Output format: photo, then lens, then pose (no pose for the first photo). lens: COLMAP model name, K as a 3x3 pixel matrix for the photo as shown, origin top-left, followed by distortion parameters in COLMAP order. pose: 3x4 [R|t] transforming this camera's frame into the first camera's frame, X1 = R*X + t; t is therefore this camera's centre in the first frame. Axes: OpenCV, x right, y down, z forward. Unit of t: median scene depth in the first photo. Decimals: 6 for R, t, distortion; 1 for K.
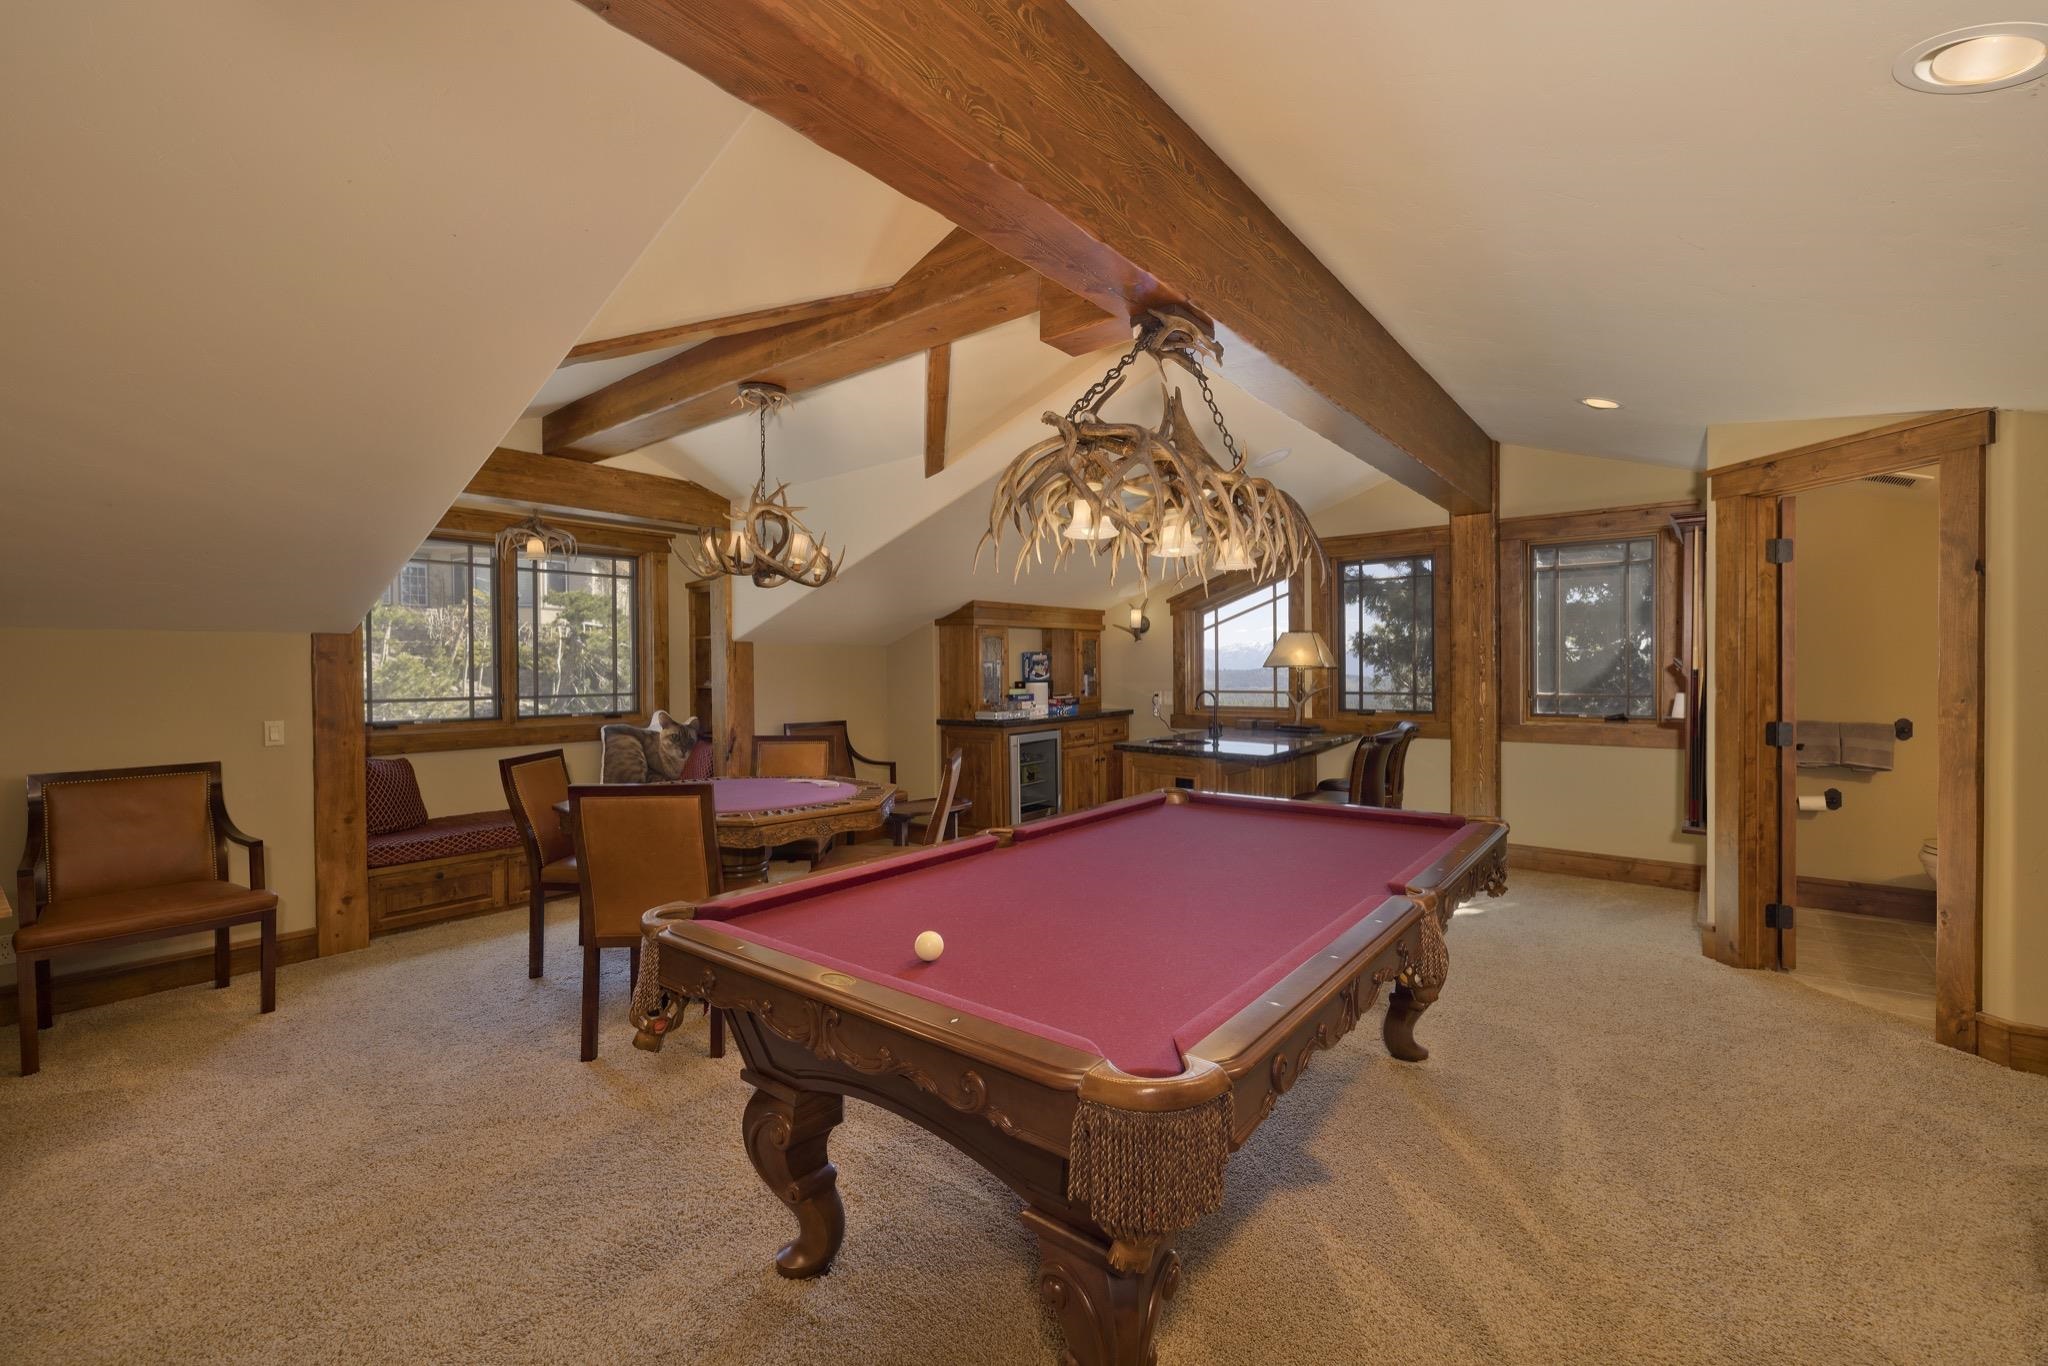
lens RADIAL K [[864.2, 0, 1007.6], [0, 864.2, 659.5], [0, 0, 1]] dist [-0.003865, -0.000704]
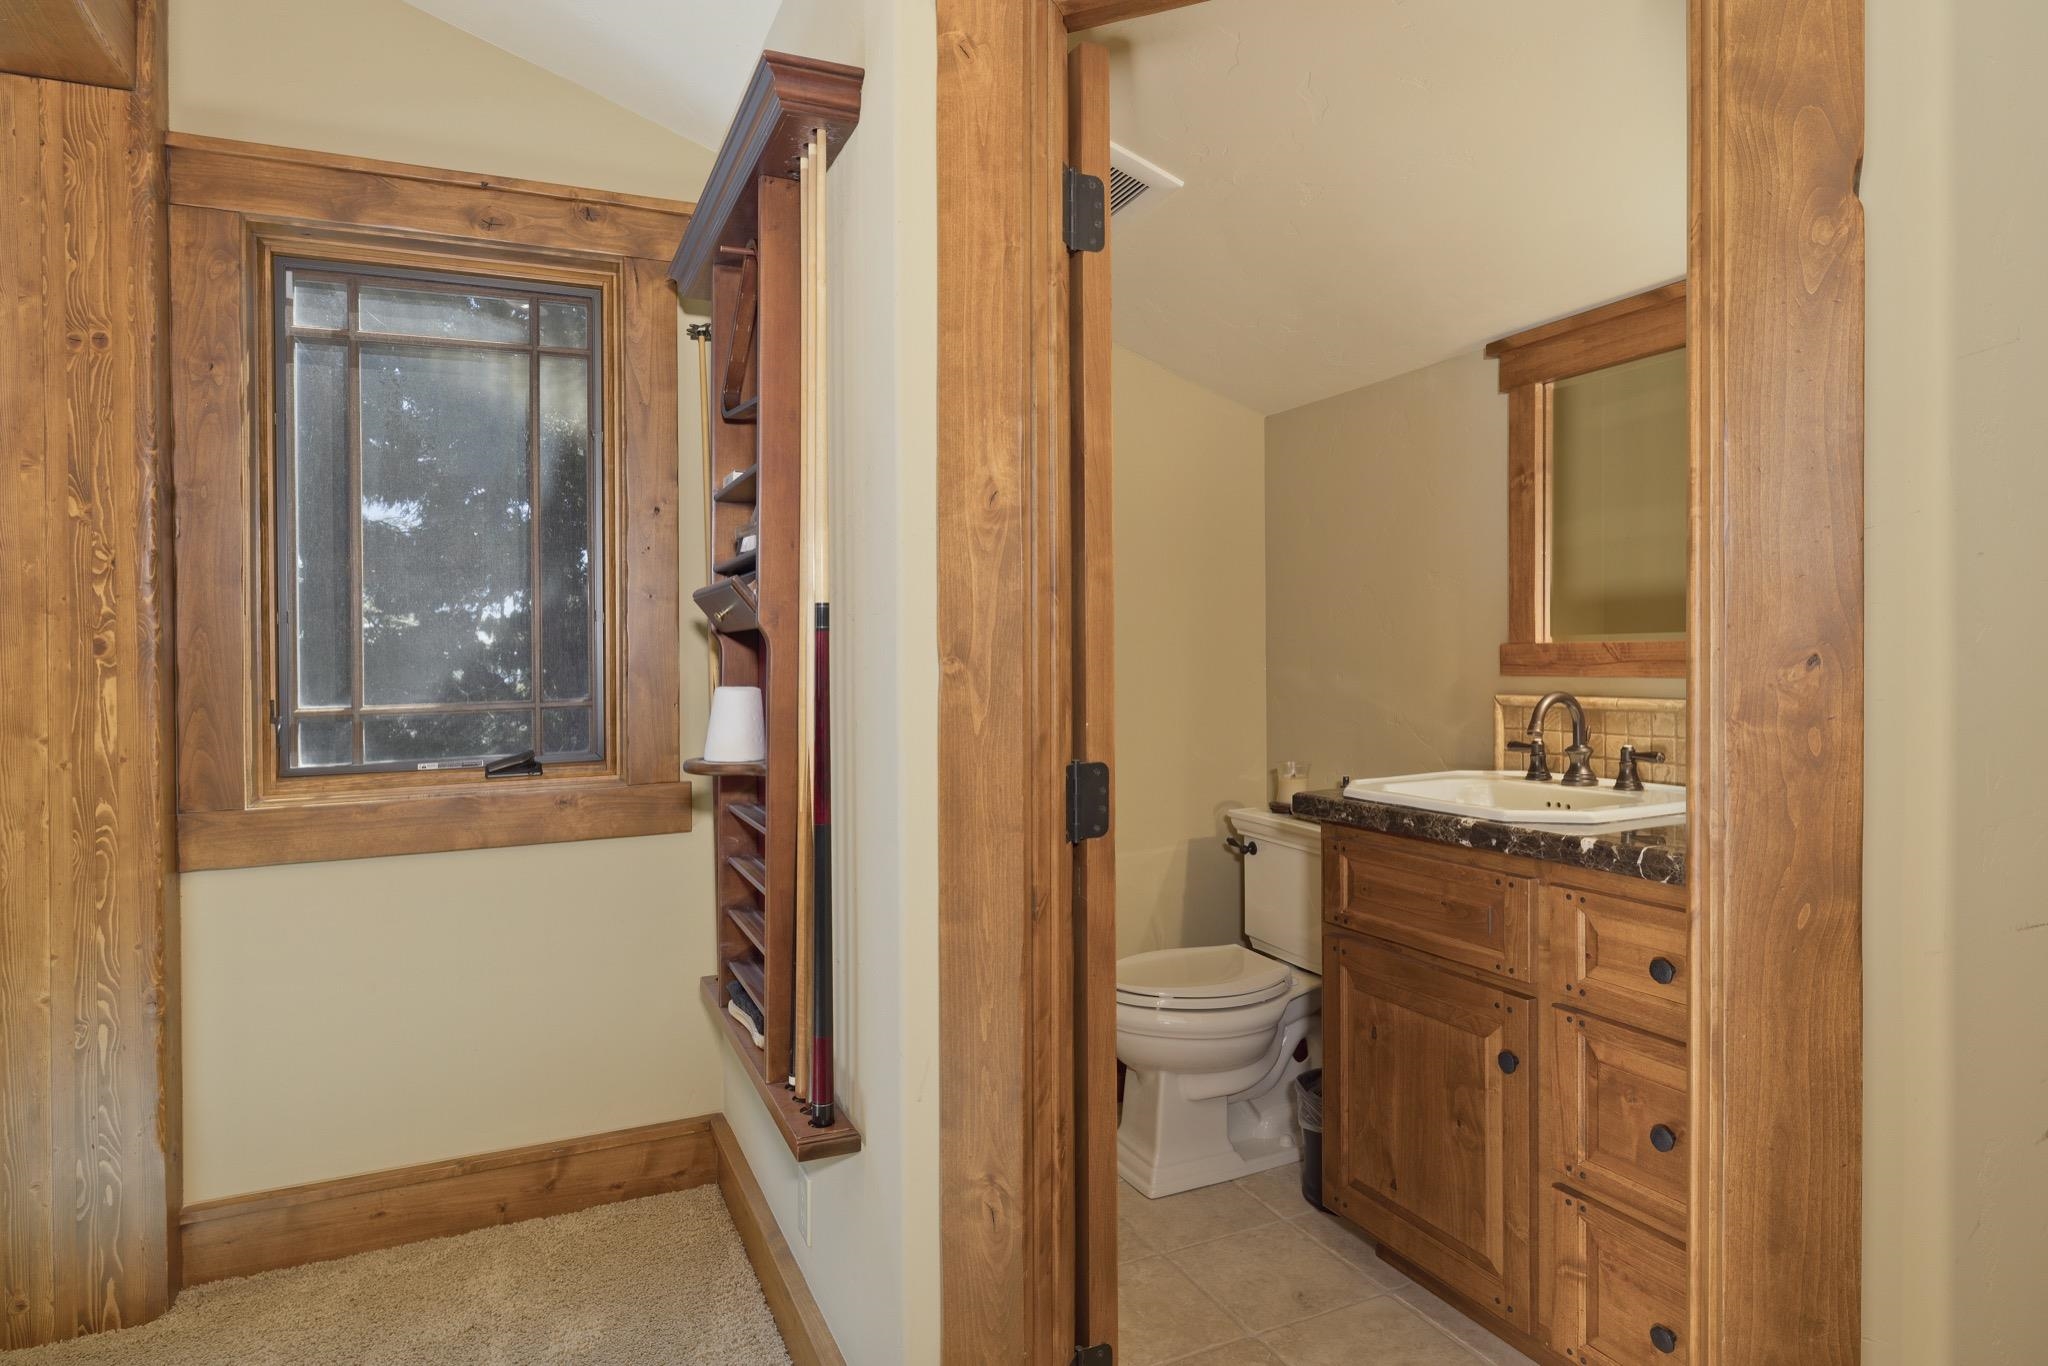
lens RADIAL K [[1176.3, 0, 1012.2], [0, 1176.3, 652.1], [0, 0, 1]] dist [0.002073, -0.001322]
pose [[0.459211, -0.001841, 0.888326, 0.341804], [0.010555, 0.999939, -0.003384, 0.022217], [-0.888265, 0.010930, 0.459202, 0.554681]]
